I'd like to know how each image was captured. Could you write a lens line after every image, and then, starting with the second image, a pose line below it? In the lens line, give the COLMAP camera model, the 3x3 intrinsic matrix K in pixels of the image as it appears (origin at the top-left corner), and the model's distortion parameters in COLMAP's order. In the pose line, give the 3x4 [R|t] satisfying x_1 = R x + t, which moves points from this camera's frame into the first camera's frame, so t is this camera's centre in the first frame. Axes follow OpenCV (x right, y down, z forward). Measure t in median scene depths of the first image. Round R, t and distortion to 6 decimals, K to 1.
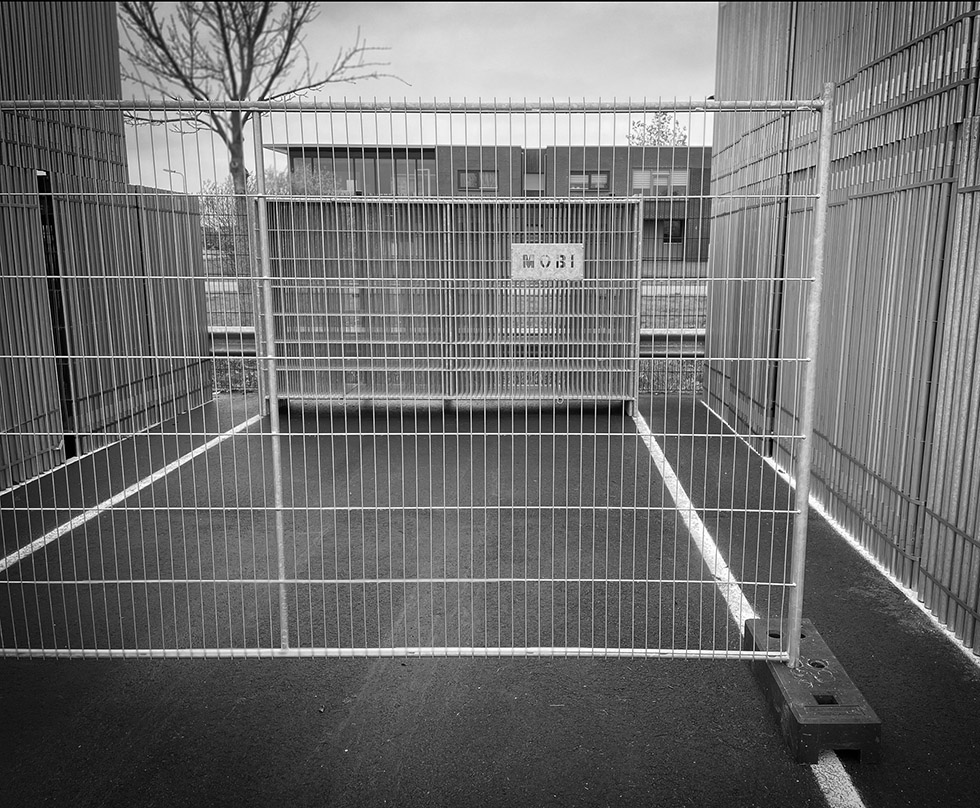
lens RADIAL K [[815.8, 0, 536.7], [0, 815.8, 398.4], [0, 0, 1]] dist [0.080512, -0.106427]
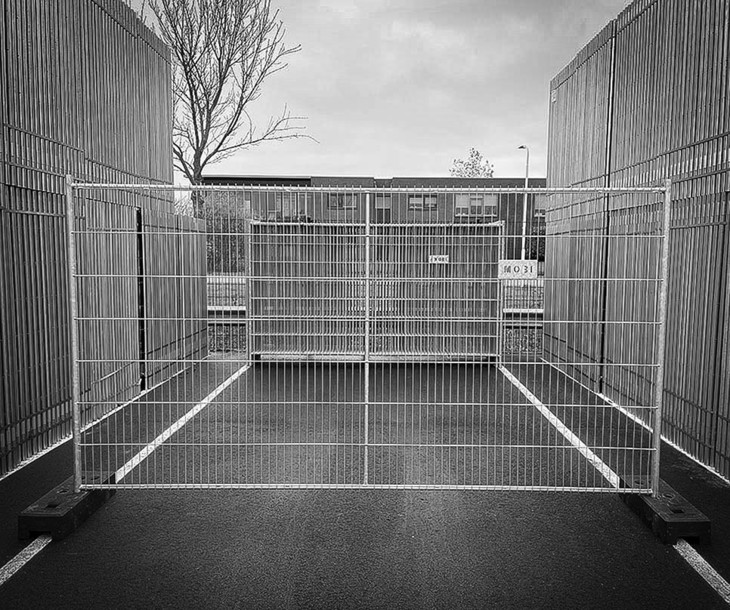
lens RADIAL K [[628.2, 0, 374.2], [0, 628.2, 305.2], [0, 0, 1]] dist [0.092537, -0.128984]
pose [[0.999987, 0.005109, 0.000196, -0.102045], [-0.005068, 0.995599, -0.093583, 0.016358], [-0.000673, 0.093580, 0.995611, -0.138828]]
